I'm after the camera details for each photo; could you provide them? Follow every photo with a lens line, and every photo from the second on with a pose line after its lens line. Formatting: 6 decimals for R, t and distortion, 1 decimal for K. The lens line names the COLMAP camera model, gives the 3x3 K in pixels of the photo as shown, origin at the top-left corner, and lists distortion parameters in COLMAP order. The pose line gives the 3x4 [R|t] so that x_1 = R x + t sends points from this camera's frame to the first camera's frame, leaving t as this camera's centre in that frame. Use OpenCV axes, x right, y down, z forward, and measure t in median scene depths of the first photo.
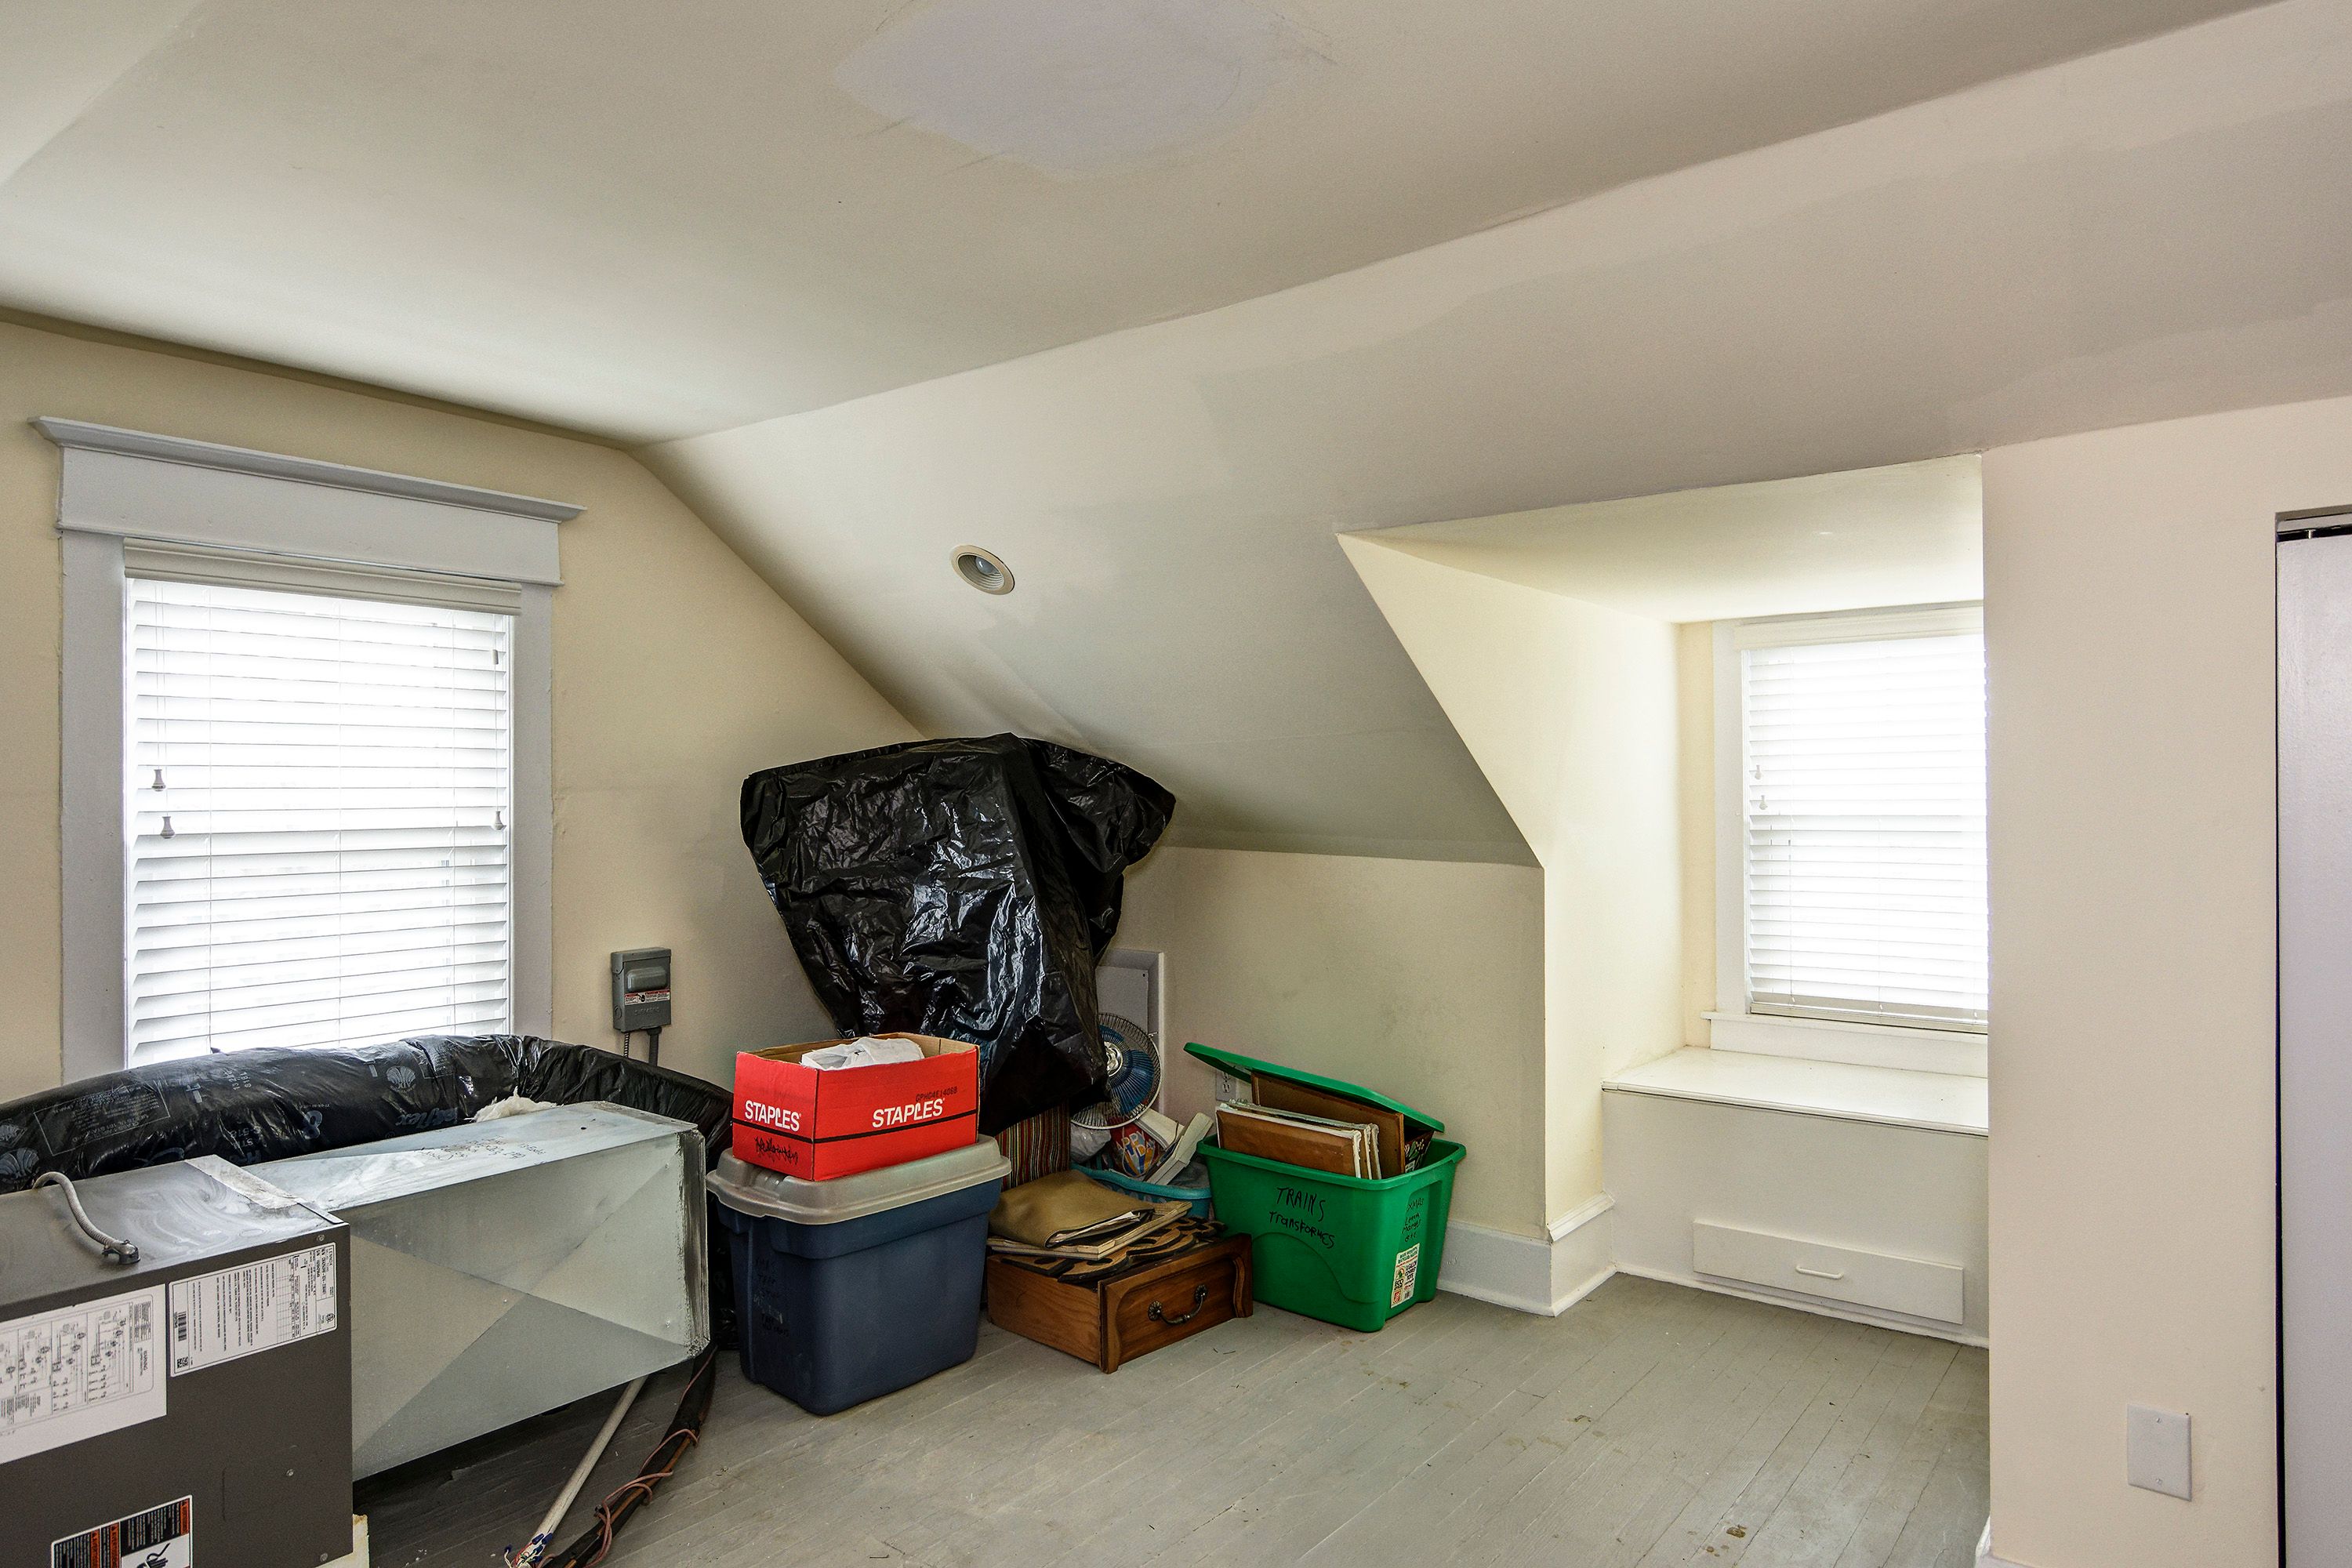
lens RADIAL K [[1419.8, 0, 1175.6], [0, 1419.8, 788.0], [0, 0, 1]] dist [0.002253, 0.000575]
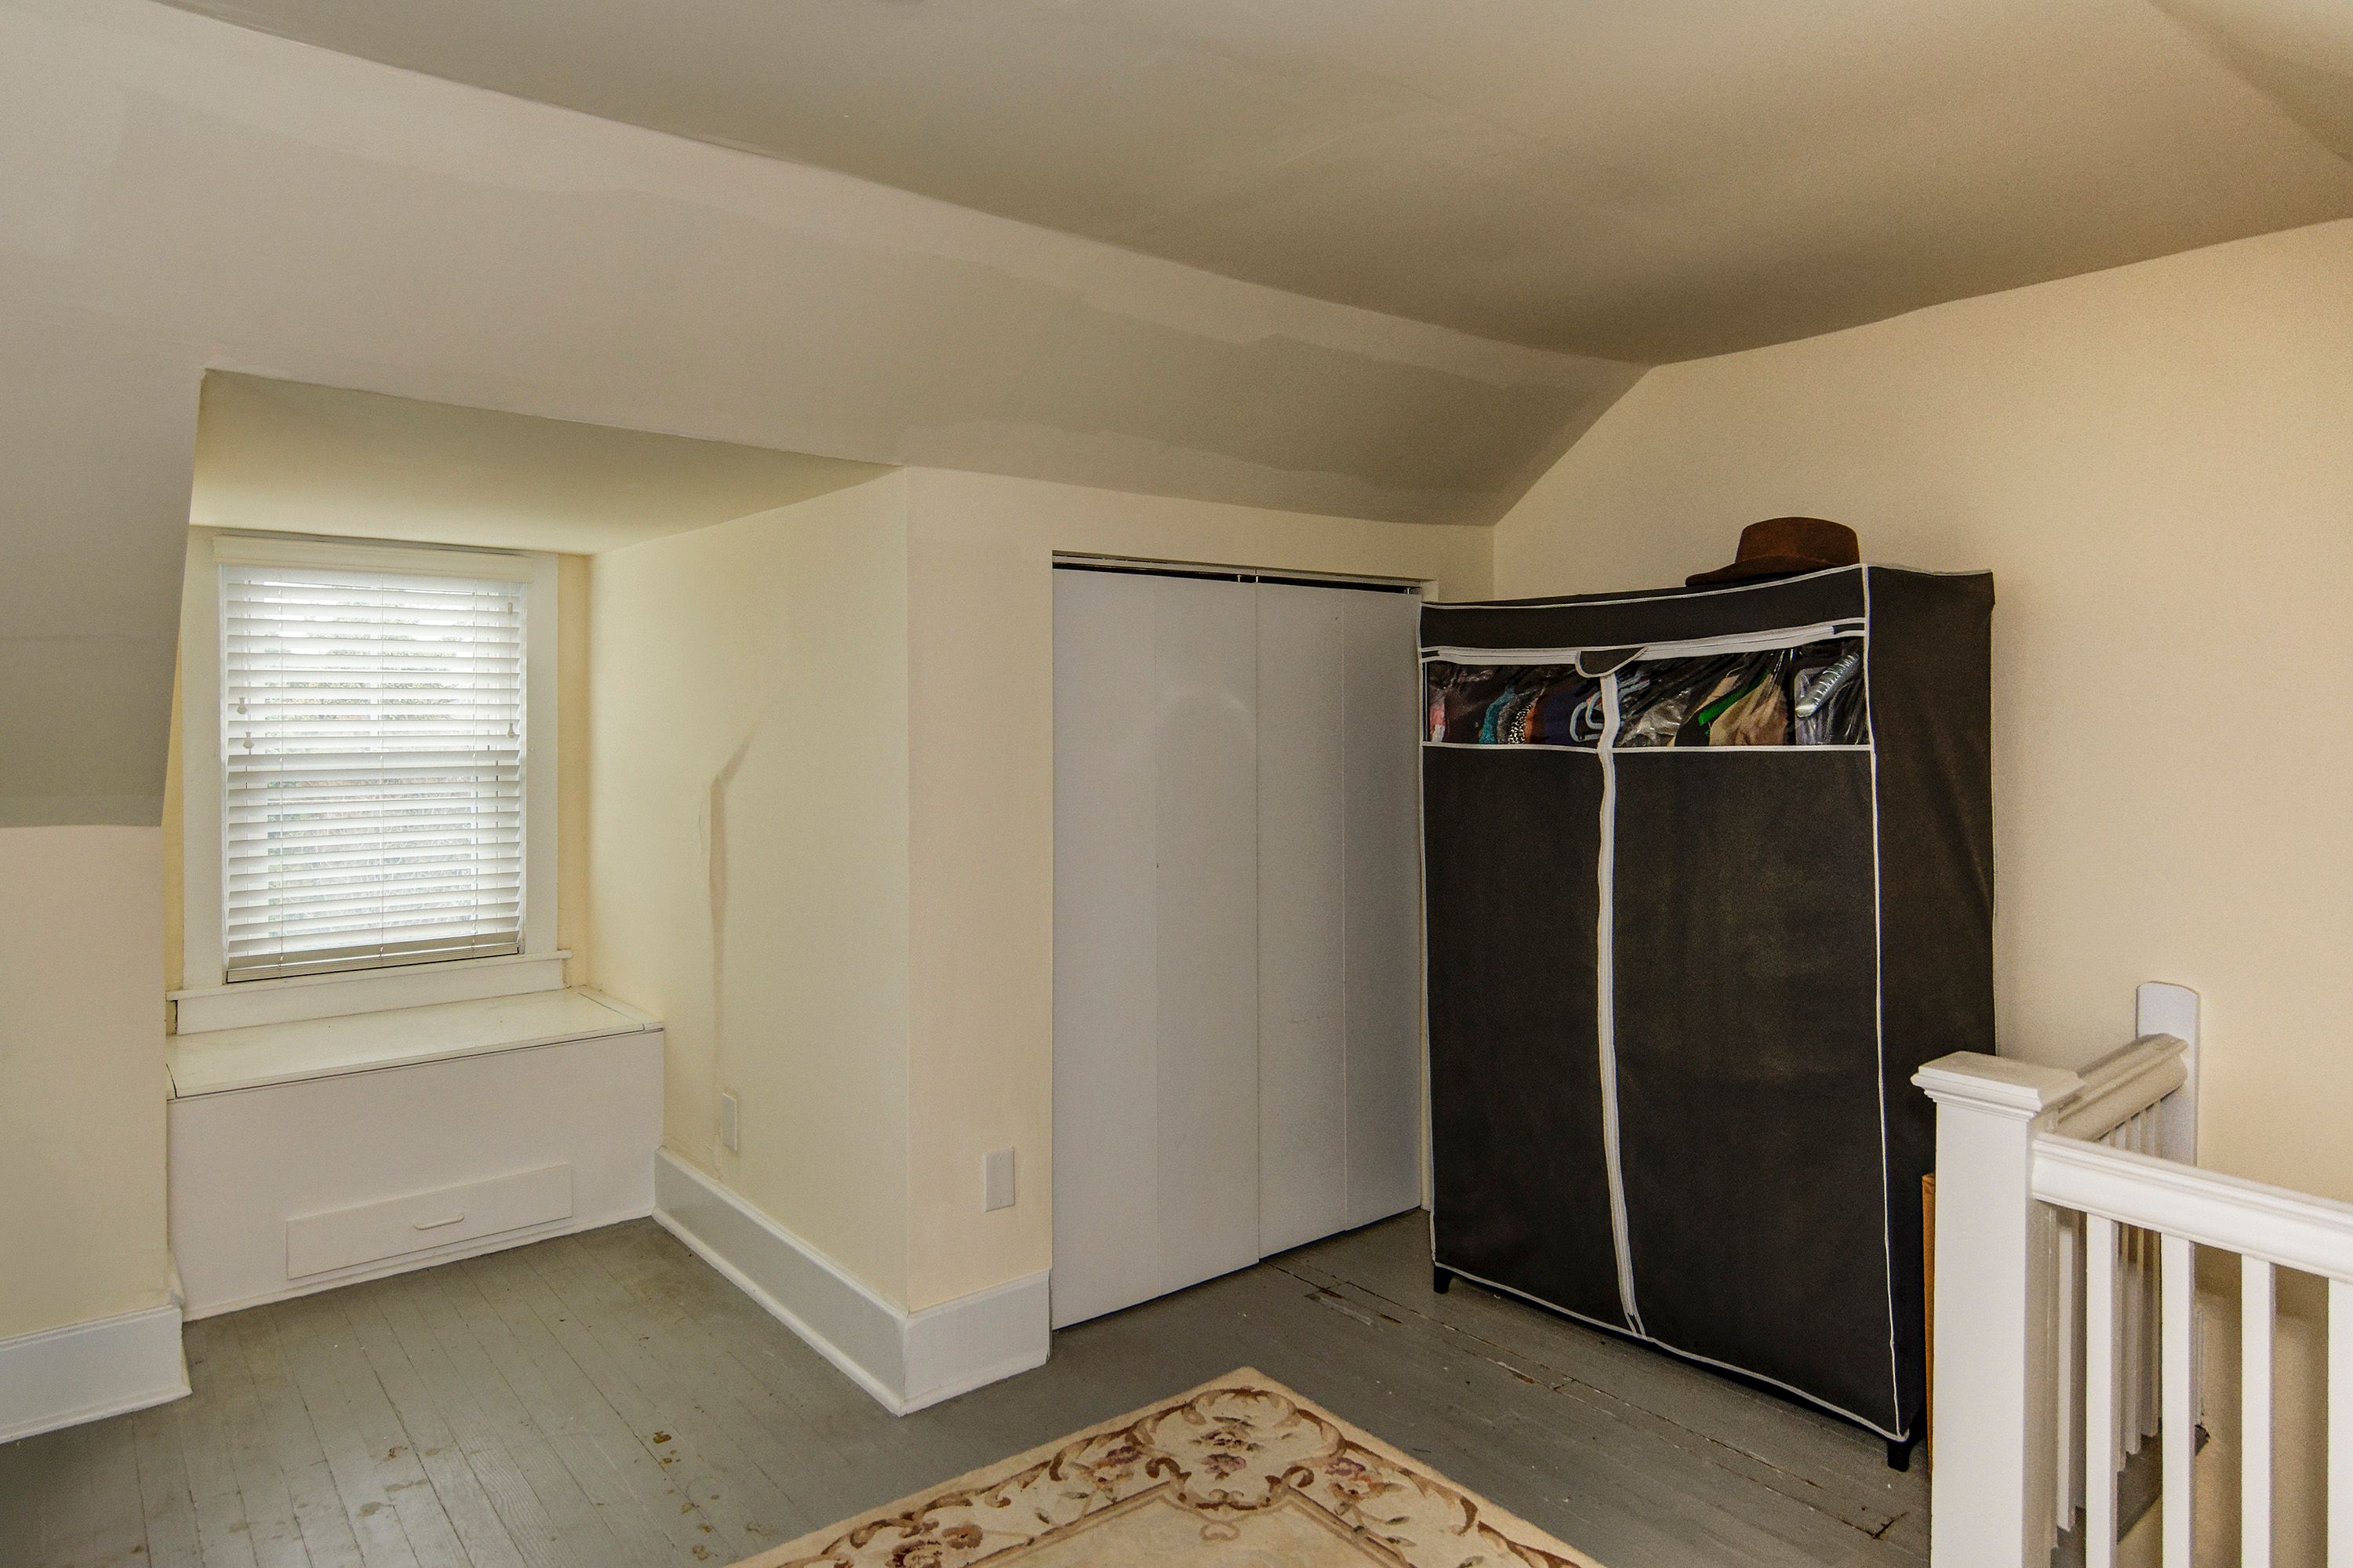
lens RADIAL K [[1420.4, 0, 1205.6], [0, 1420.4, 712.3], [0, 0, 1]] dist [0.002253, 0.000575]
pose [[0.199285, 0.003809, 0.979934, -0.331986], [0.001229, 0.999991, -0.004136, -0.003438], [-0.979941, 0.002028, 0.199279, 0.238437]]
